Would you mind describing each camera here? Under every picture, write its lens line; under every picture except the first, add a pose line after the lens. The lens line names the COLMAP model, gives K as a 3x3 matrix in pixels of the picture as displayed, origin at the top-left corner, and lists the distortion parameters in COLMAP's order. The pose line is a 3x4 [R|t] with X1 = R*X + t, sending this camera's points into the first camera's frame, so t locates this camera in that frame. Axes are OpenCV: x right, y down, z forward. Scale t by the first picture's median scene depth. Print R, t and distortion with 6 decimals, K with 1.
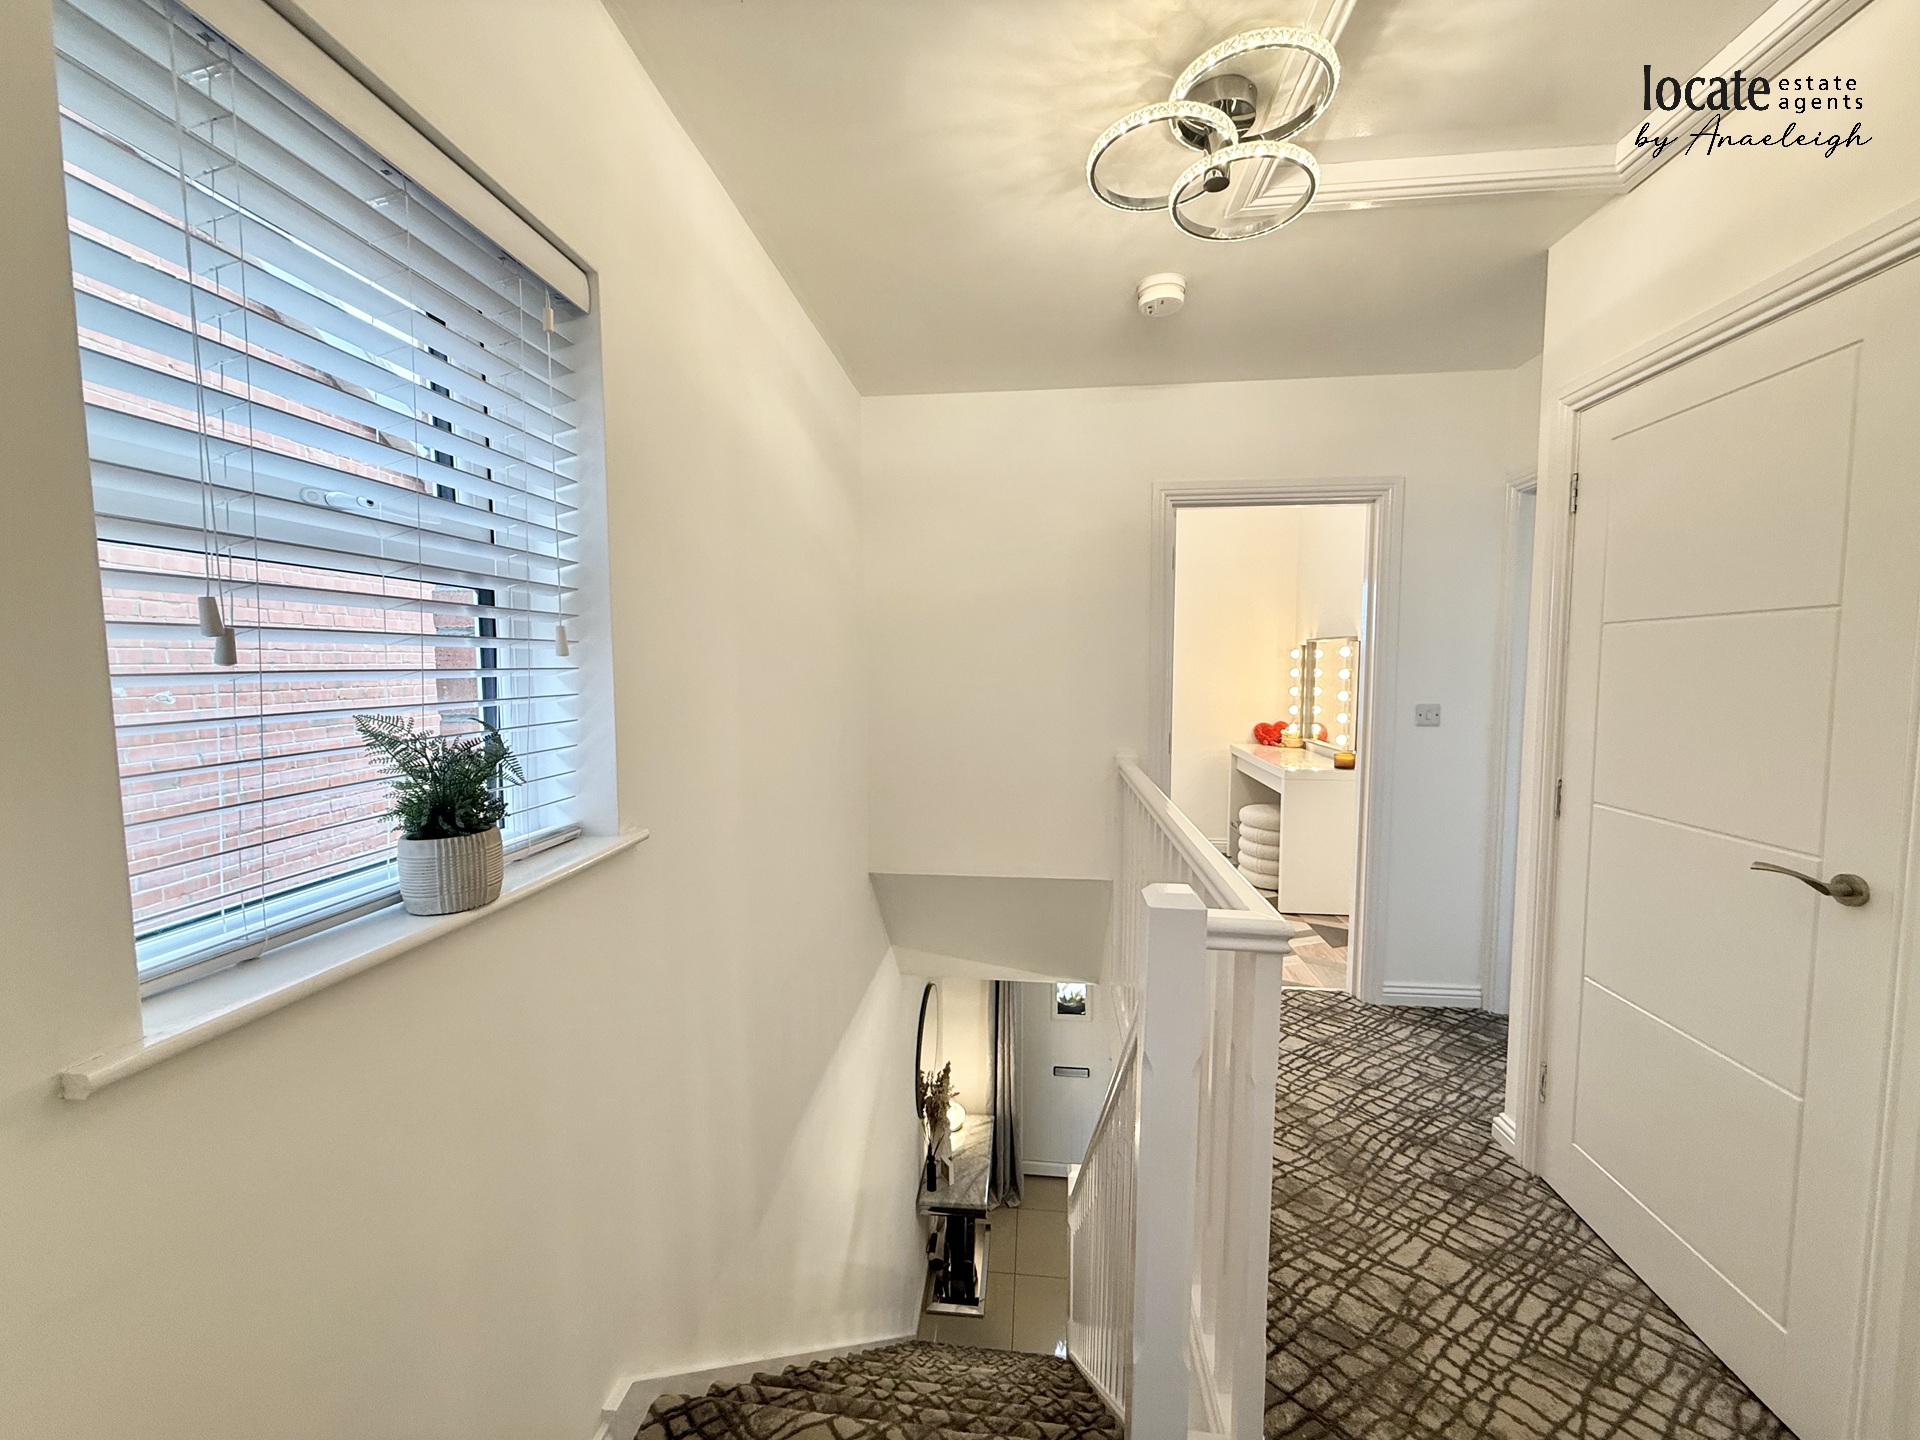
lens RADIAL K [[760.5, 0, 951.2], [0, 760.5, 721.0], [0, 0, 1]] dist [0.001574, 0.000267]
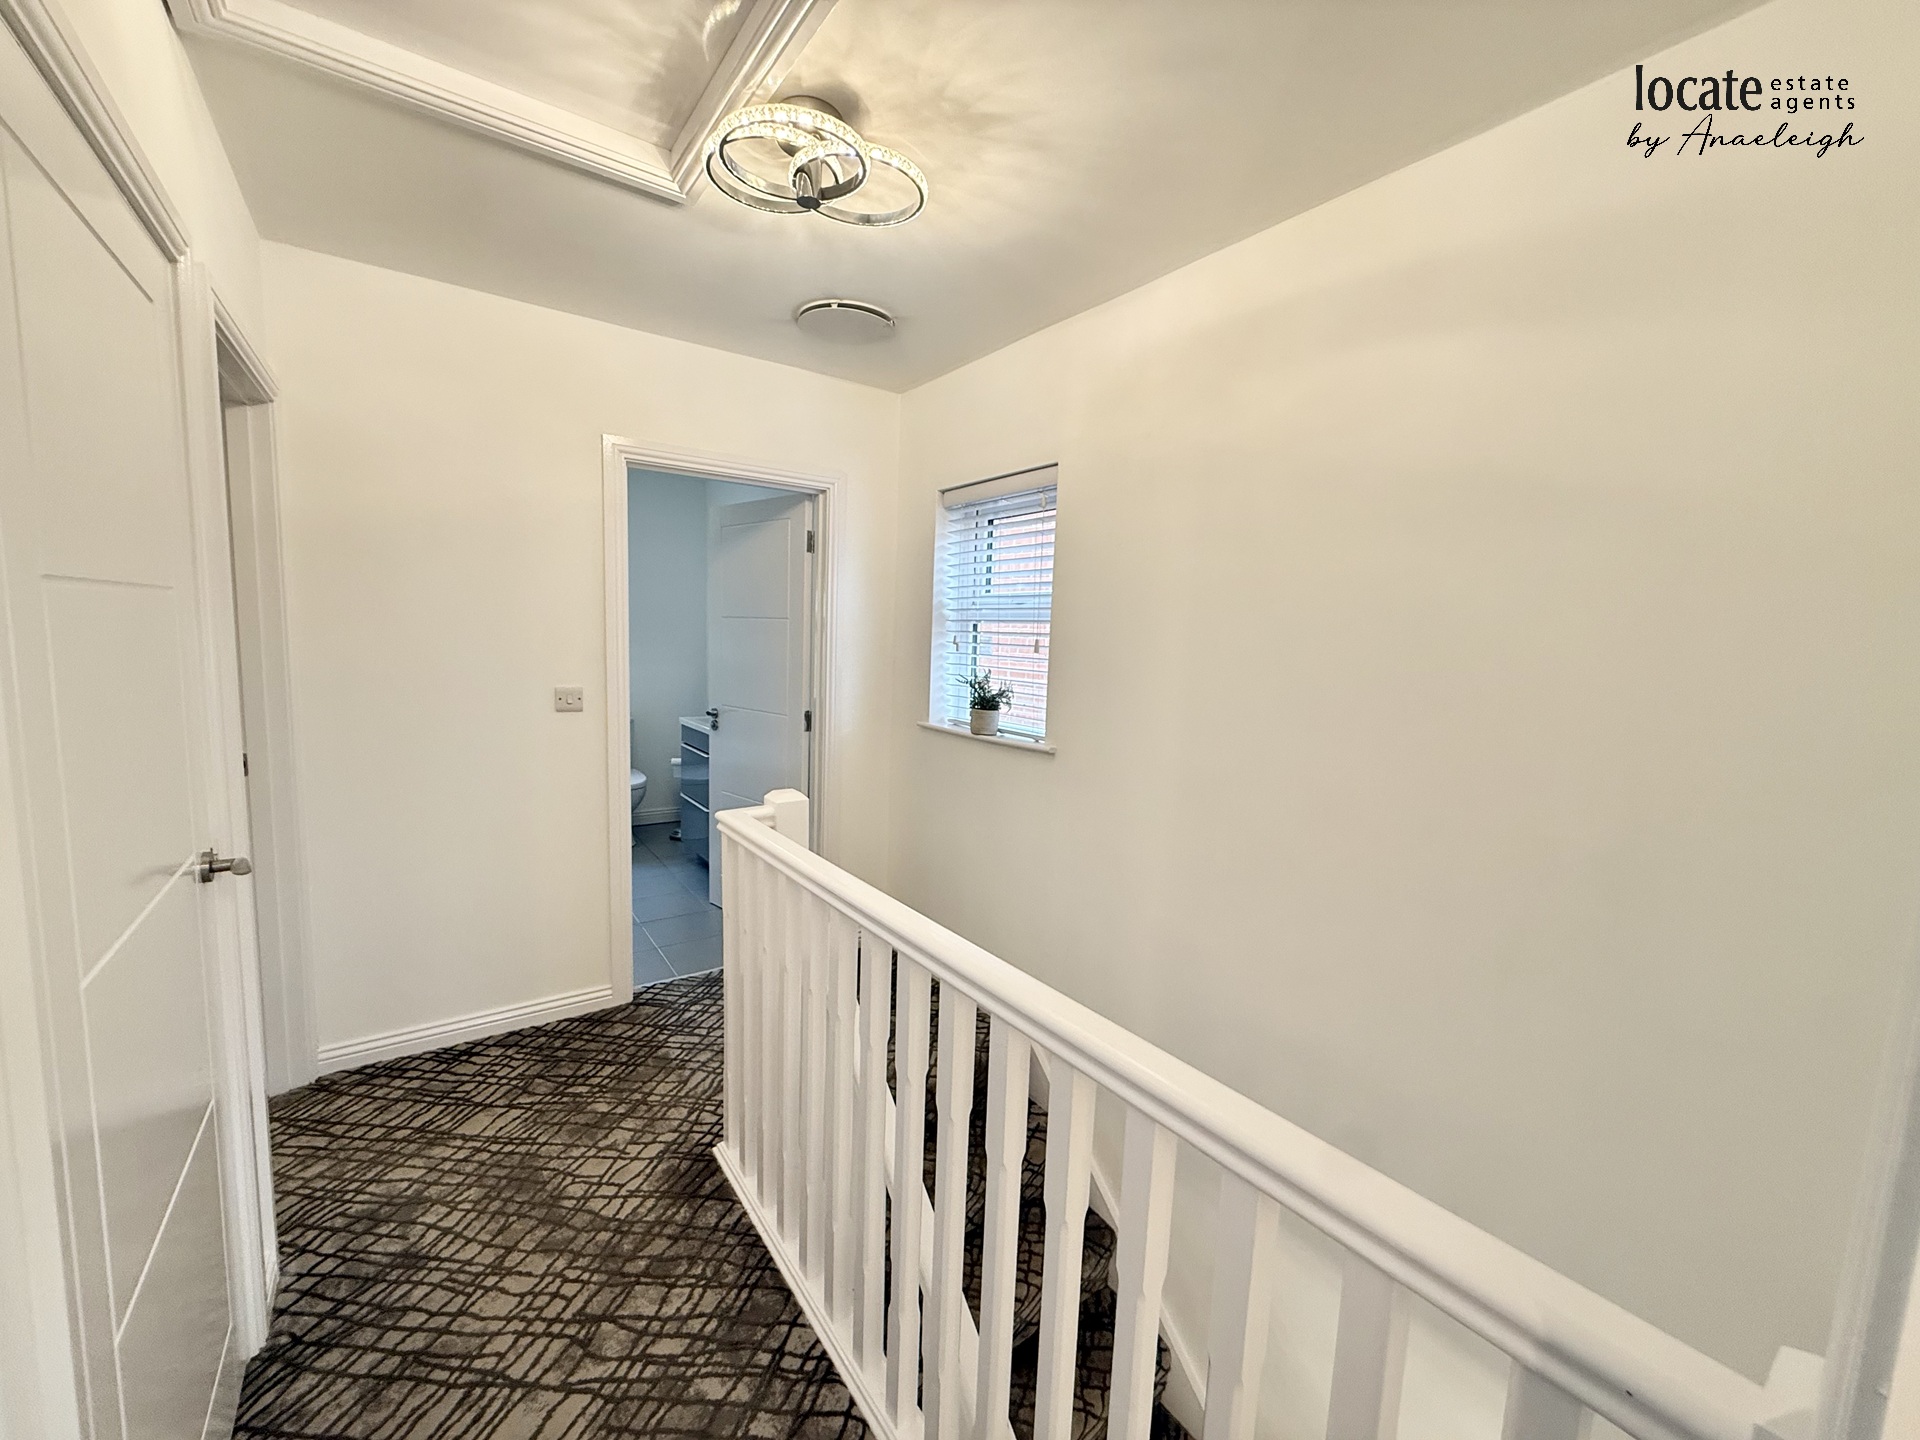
lens RADIAL K [[760.5, 0, 951.2], [0, 760.5, 721.0], [0, 0, 1]] dist [0.001574, 0.000267]
pose [[-0.742792, 0.049451, -0.667693, 0.928767], [-0.085681, 0.982048, 0.168051, -0.194778], [0.664017, 0.182035, -0.725220, 1.998475]]
